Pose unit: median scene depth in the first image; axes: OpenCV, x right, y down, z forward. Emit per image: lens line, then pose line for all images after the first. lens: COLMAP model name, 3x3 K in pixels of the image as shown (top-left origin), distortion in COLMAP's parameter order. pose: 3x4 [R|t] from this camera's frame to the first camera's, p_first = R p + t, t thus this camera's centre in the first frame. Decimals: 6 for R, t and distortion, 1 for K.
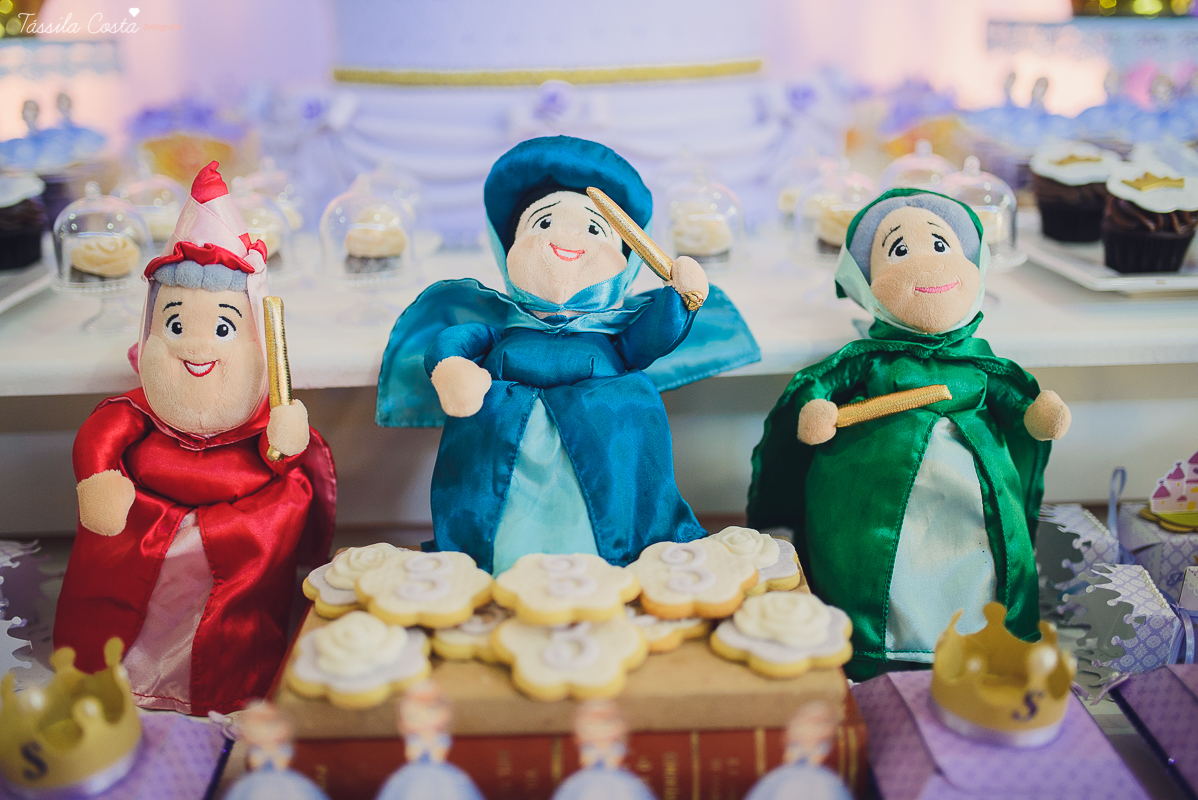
lens RADIAL K [[1282.8, 0, 599.8], [0, 1282.8, 401.1], [0, 0, 1]] dist [0.001665, 0.000000]
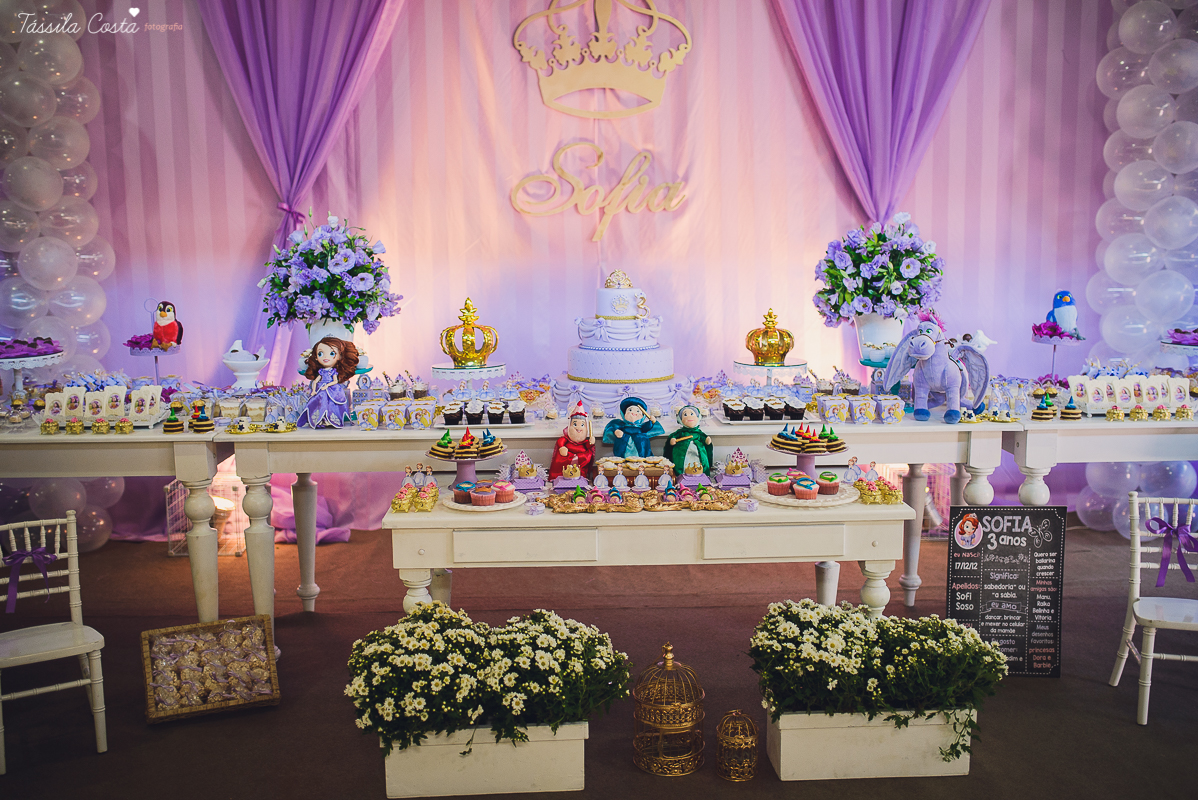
lens RADIAL K [[1282.8, 0, 600.6], [0, 1282.8, 402.0], [0, 0, 1]] dist [0.001665, 0.000000]
pose [[0.999790, 0.014050, 0.014898, -0.291496], [-0.011383, 0.986060, -0.166002, 0.893777], [-0.017023, 0.165798, 0.986013, -5.367388]]
